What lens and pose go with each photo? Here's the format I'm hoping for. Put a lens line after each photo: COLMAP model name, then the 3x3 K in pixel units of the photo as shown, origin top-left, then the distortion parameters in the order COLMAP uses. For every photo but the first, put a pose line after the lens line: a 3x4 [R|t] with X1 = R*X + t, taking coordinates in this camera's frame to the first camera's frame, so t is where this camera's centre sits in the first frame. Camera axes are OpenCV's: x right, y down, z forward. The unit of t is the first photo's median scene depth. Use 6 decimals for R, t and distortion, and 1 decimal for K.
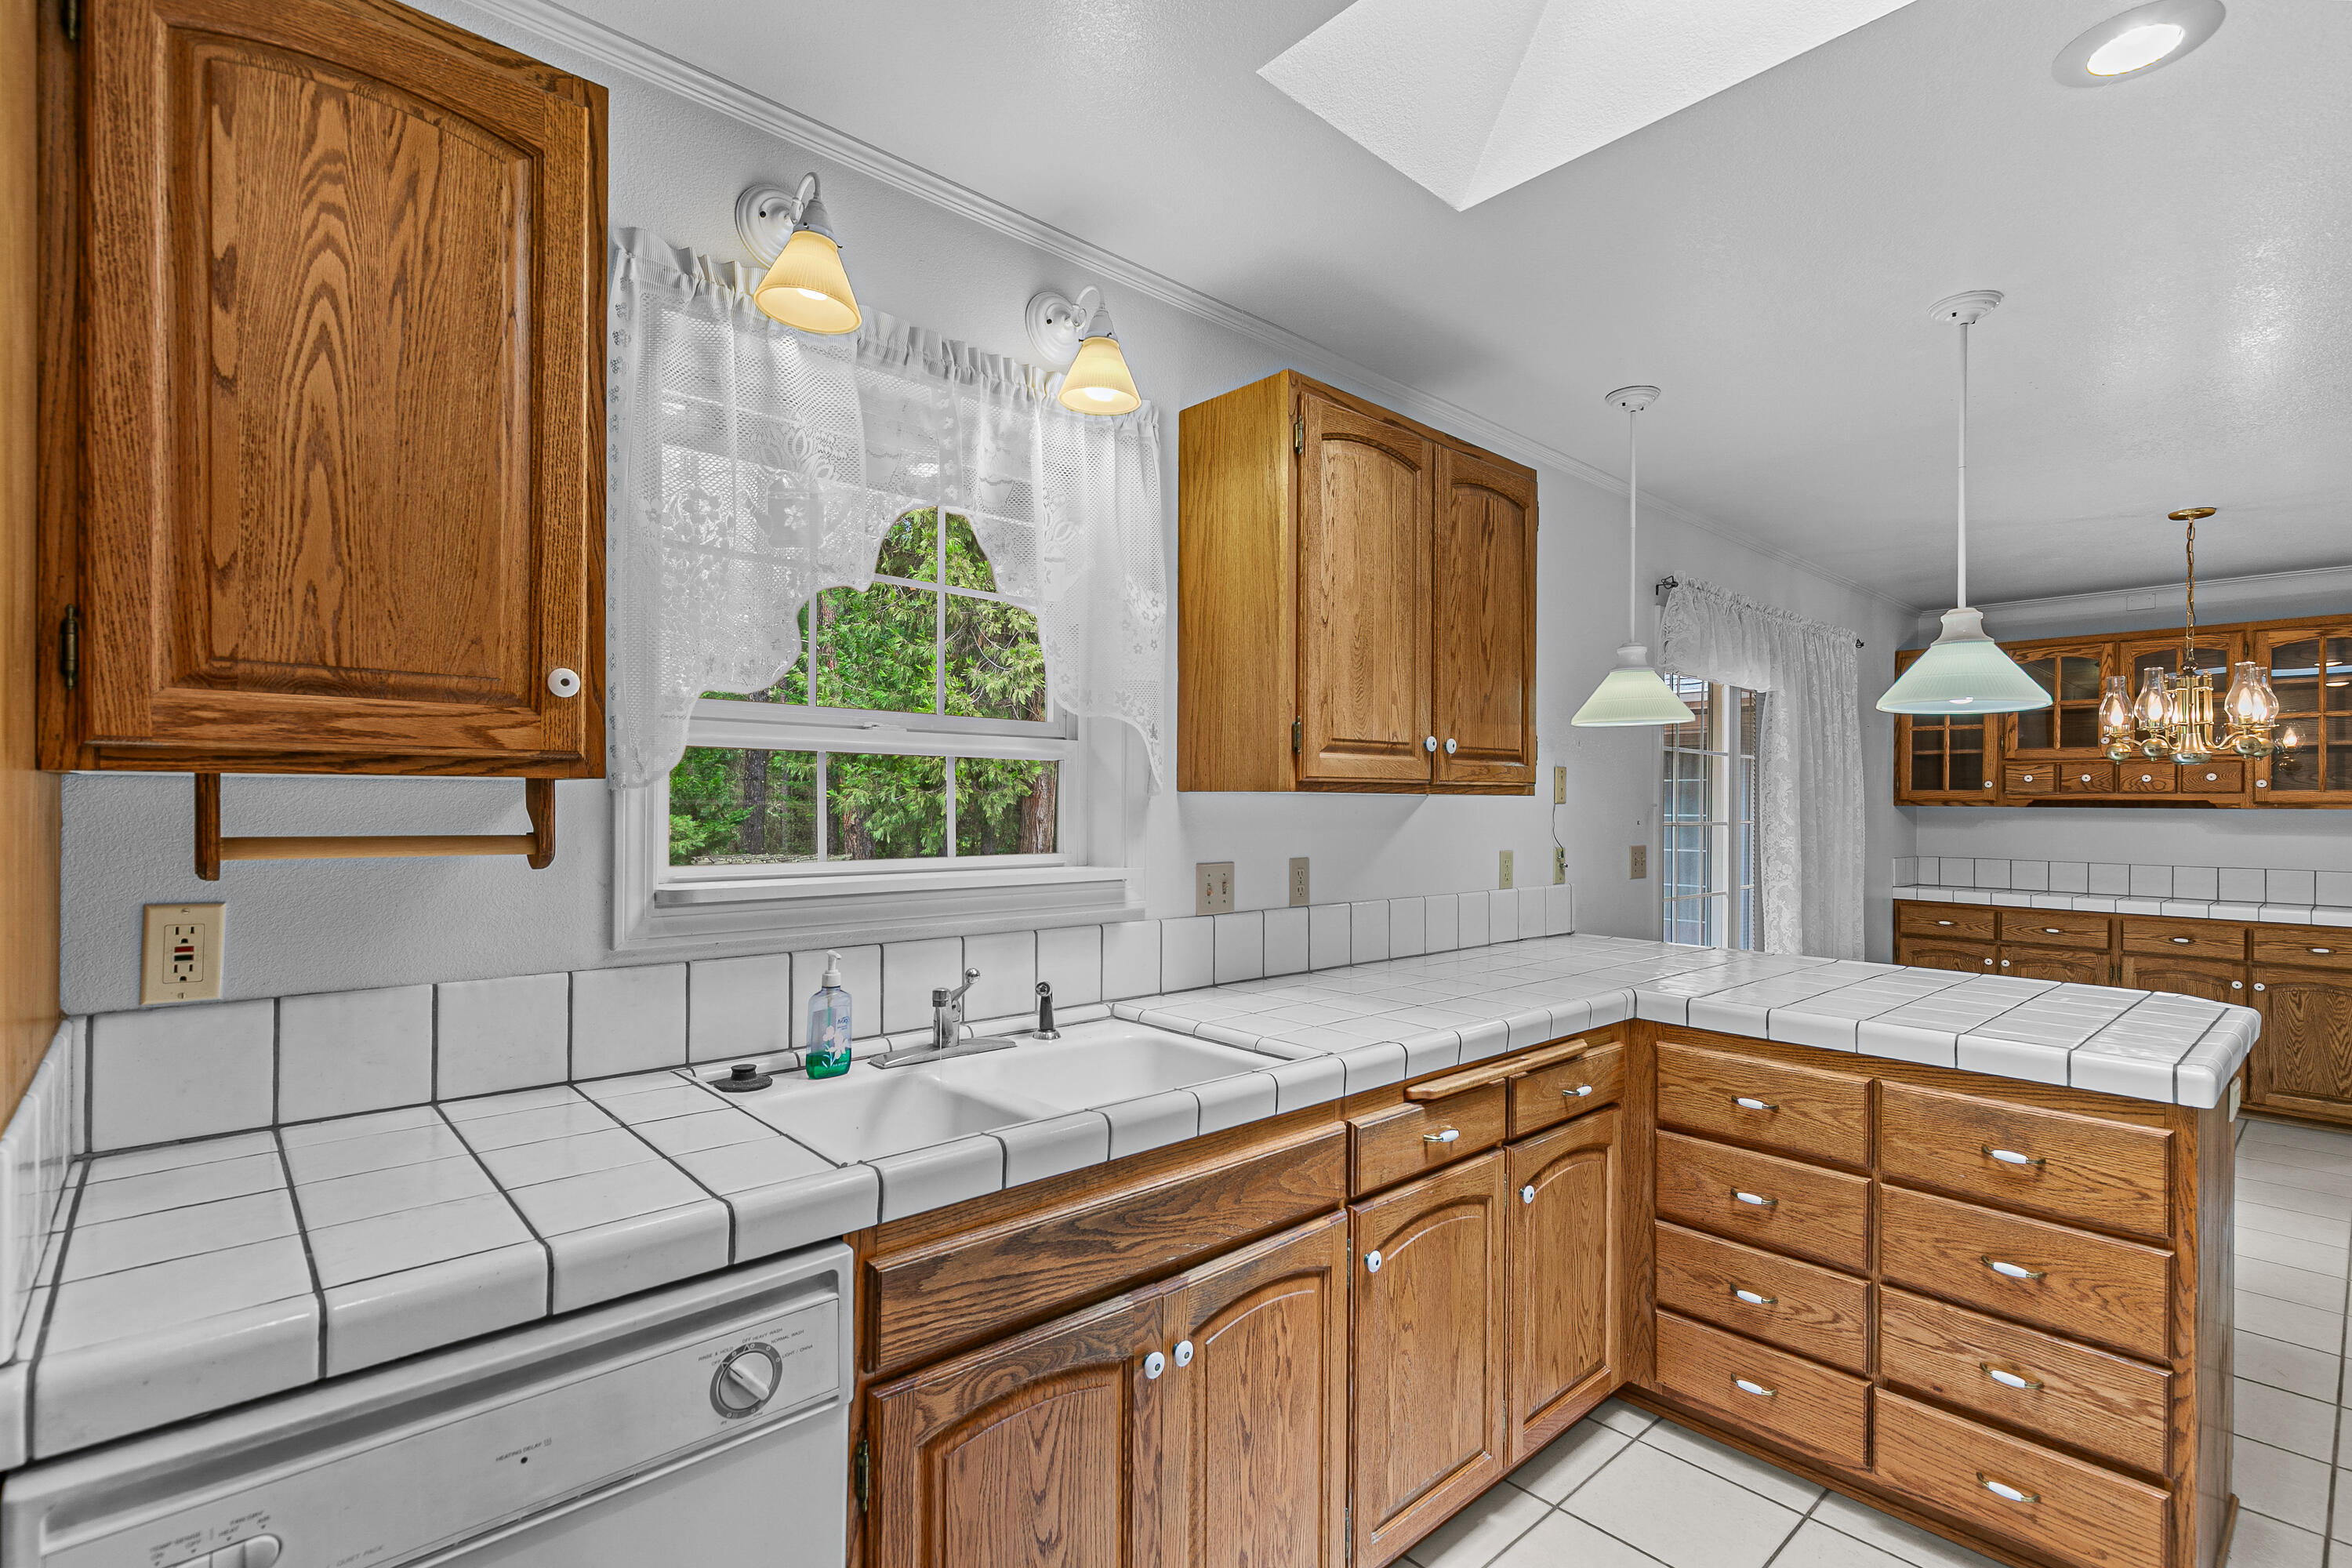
lens RADIAL K [[1073.2, 0, 1189.9], [0, 1073.2, 798.3], [0, 0, 1]] dist [0.009018, -0.003409]
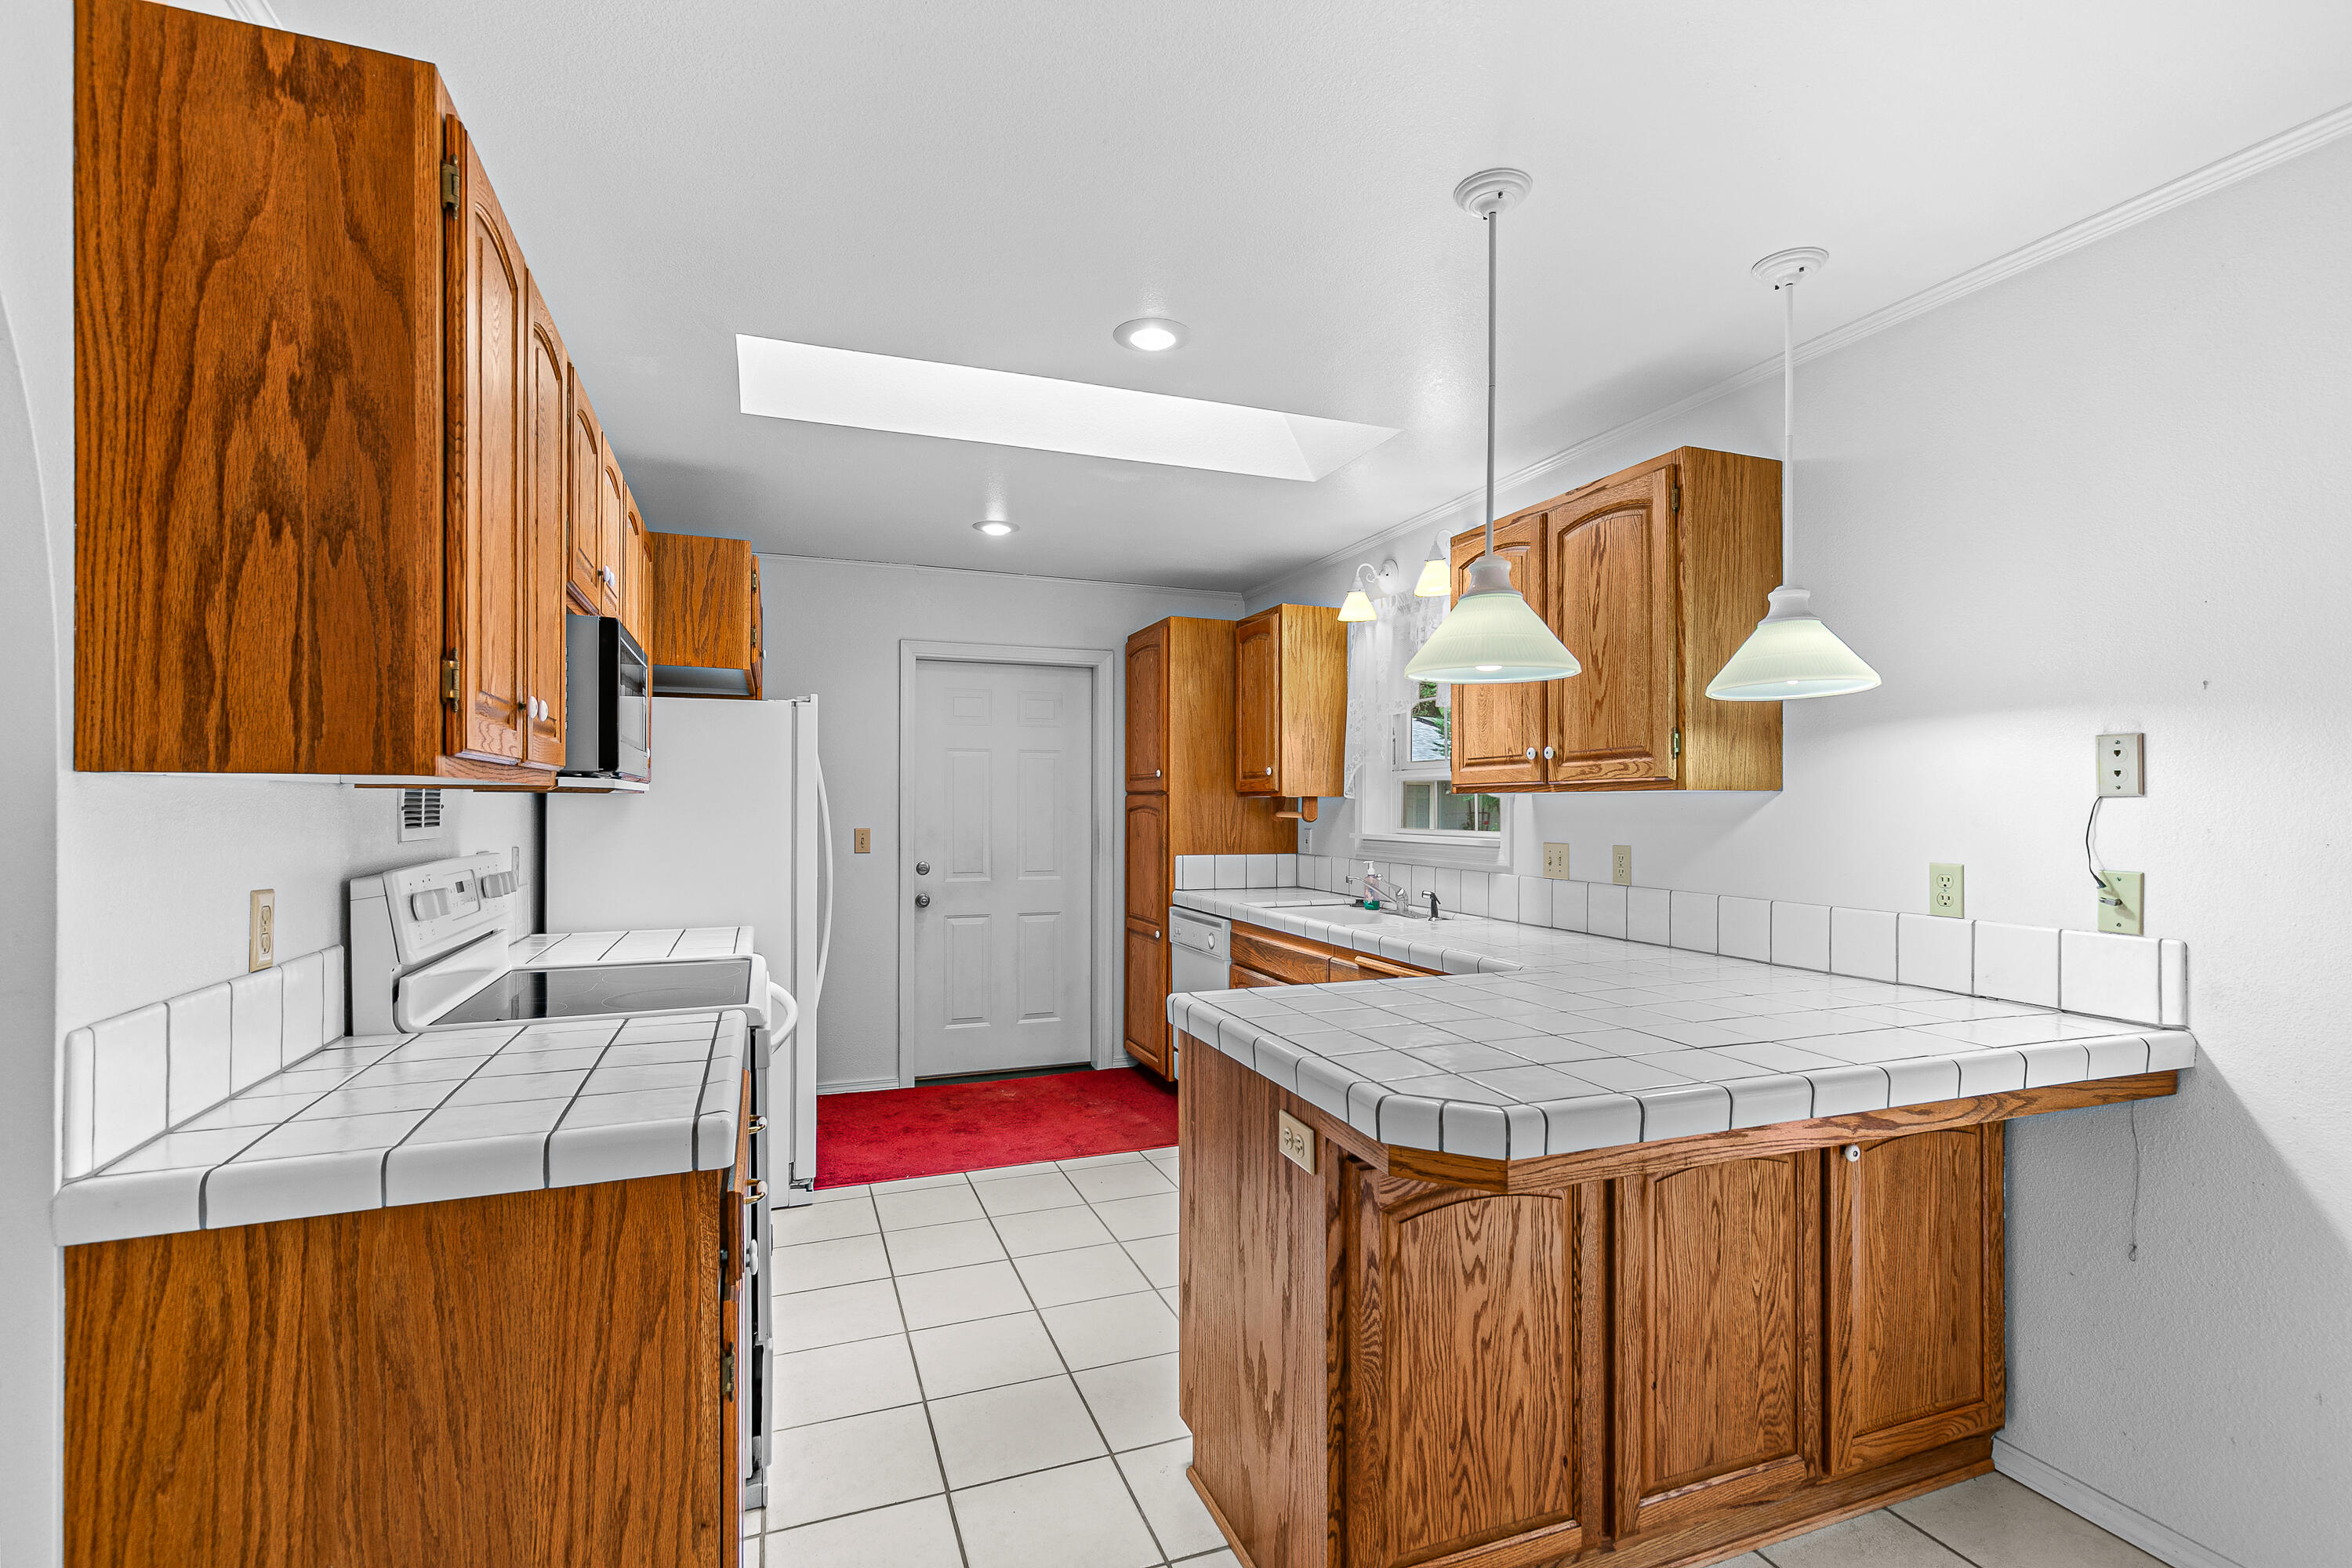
lens RADIAL K [[1073.2, 0, 1176.7], [0, 1073.2, 803.0], [0, 0, 1]] dist [0.009018, -0.003409]
pose [[-0.370273, -0.010429, -0.928865, 1.689574], [-0.001091, 0.999941, -0.010792, 0.024671], [0.928922, -0.002983, -0.370262, 1.158993]]
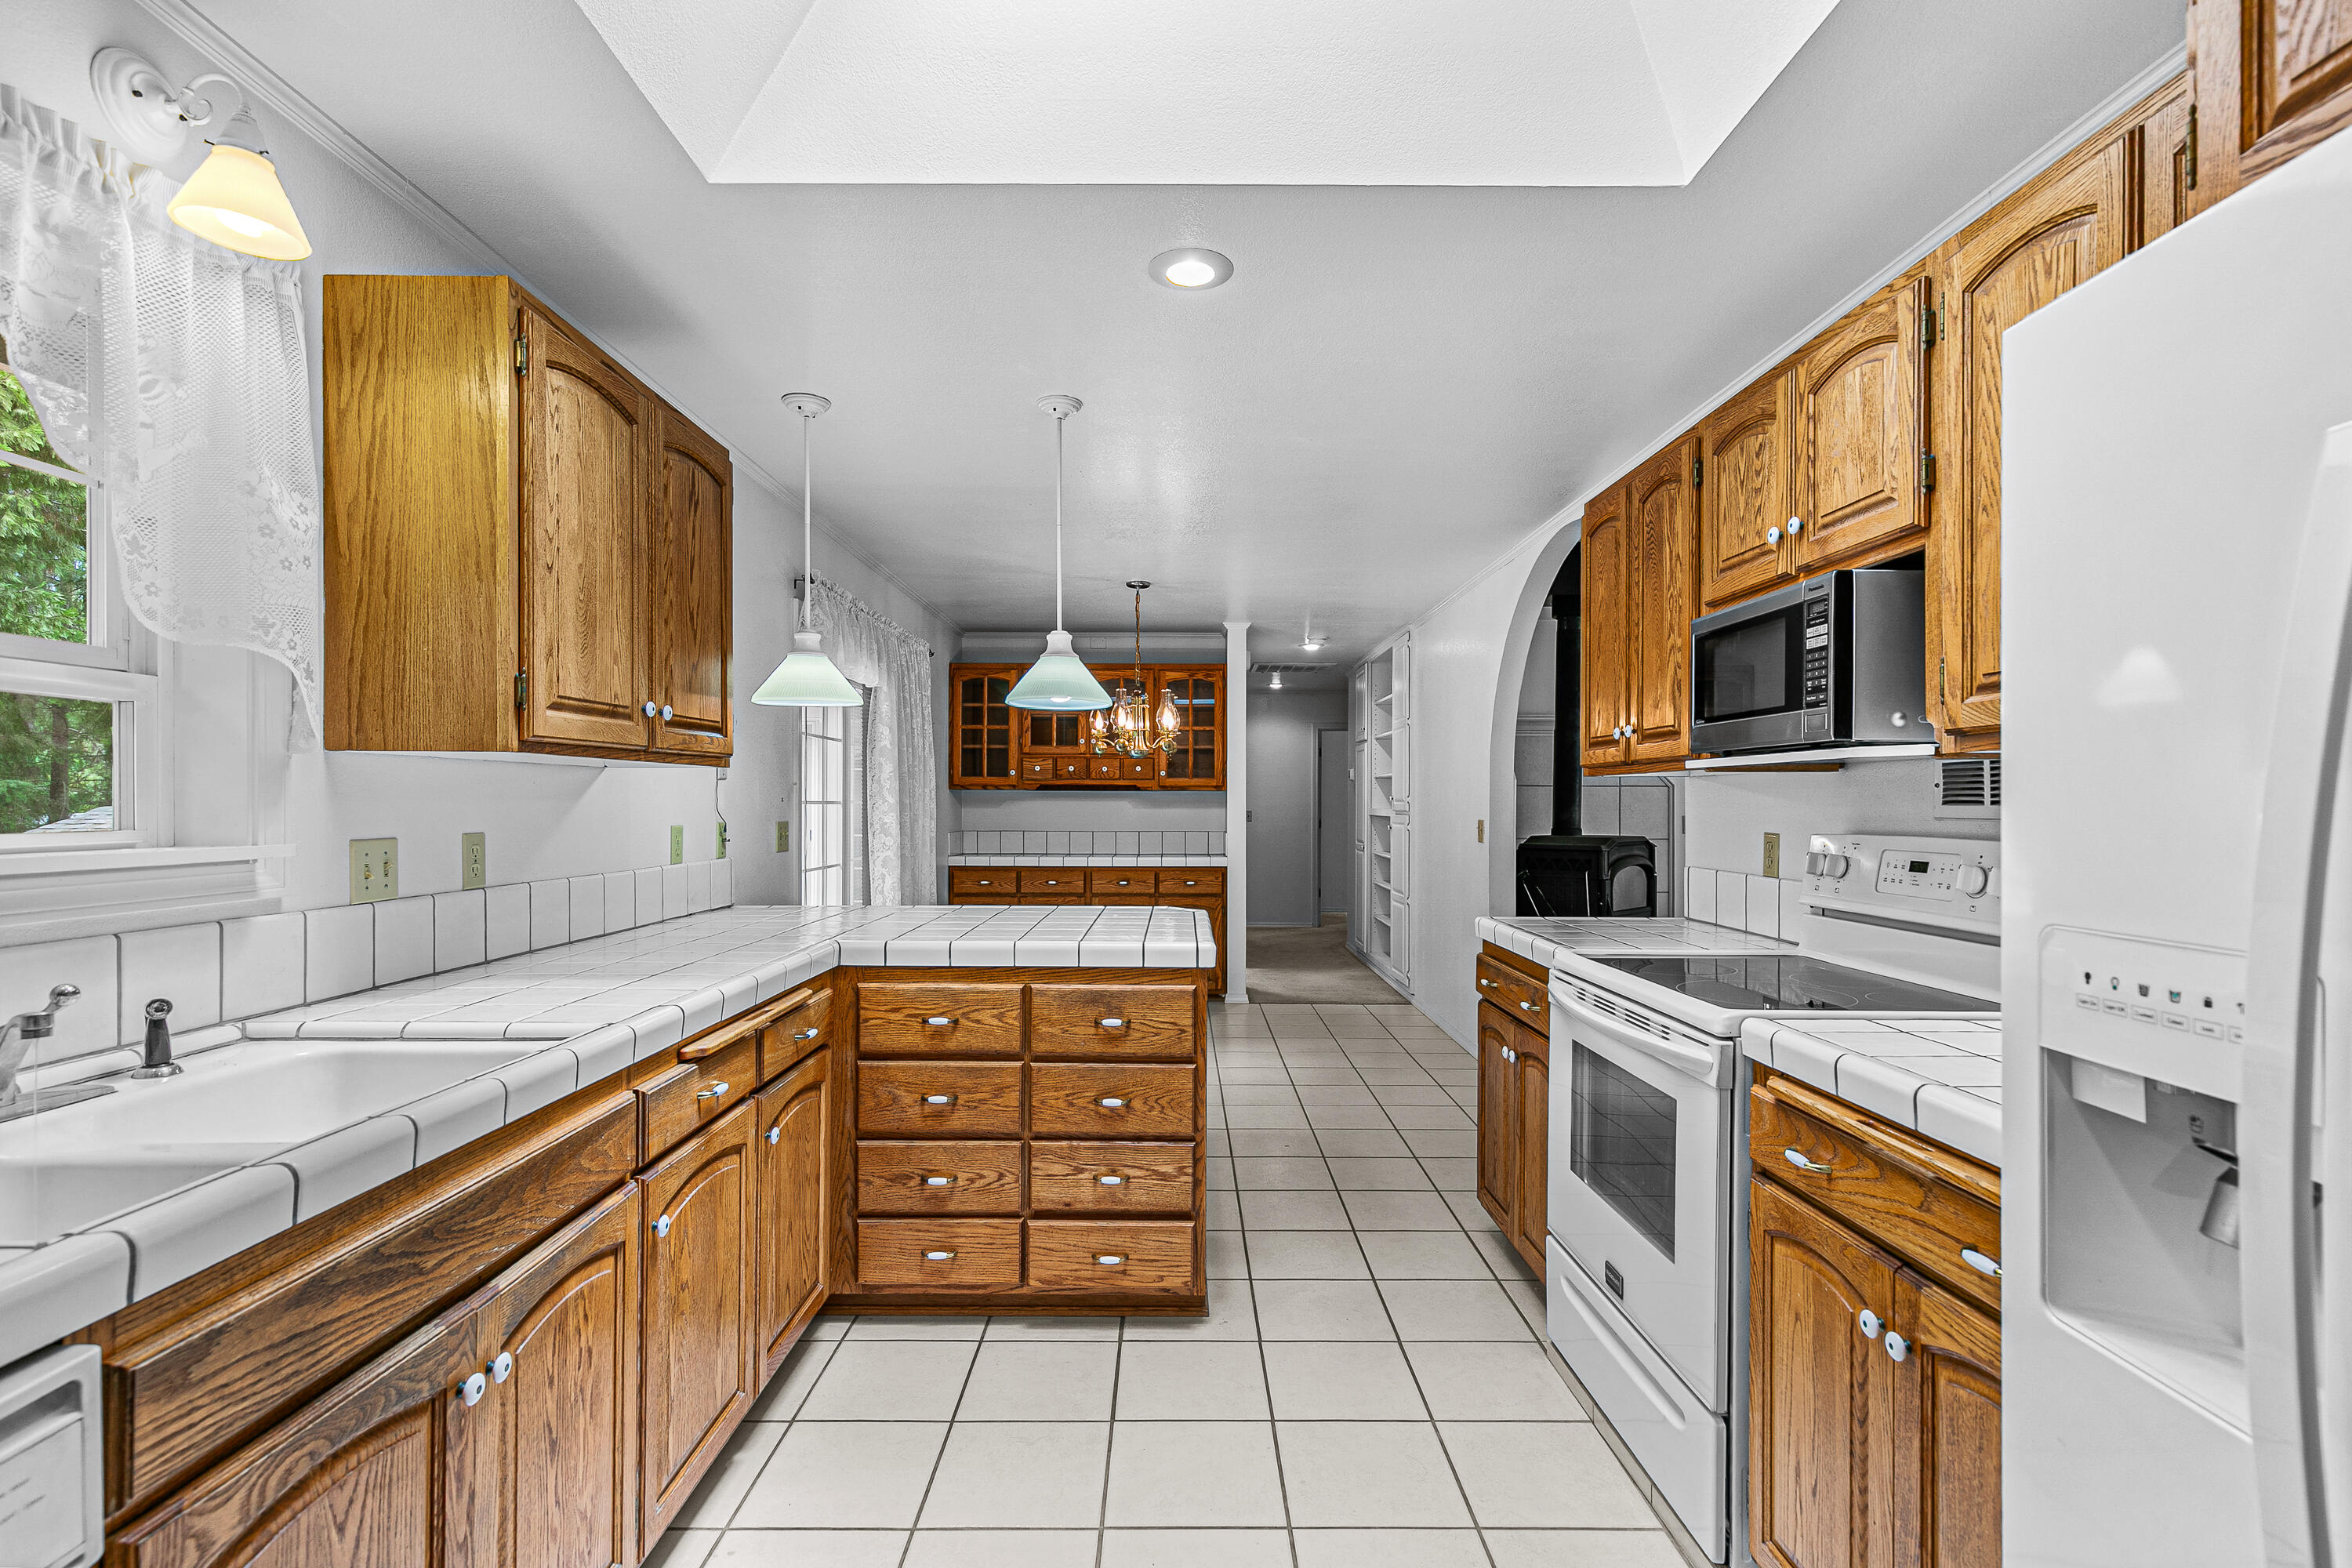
lens RADIAL K [[1073.2, 0, 1158.8], [0, 1073.2, 794.9], [0, 0, 1]] dist [0.009018, -0.003409]
pose [[0.682947, -0.001329, 0.730467, -0.184012], [-0.000743, 0.999997, 0.002514, 0.025879], [-0.730467, -0.002260, 0.682944, -0.002593]]
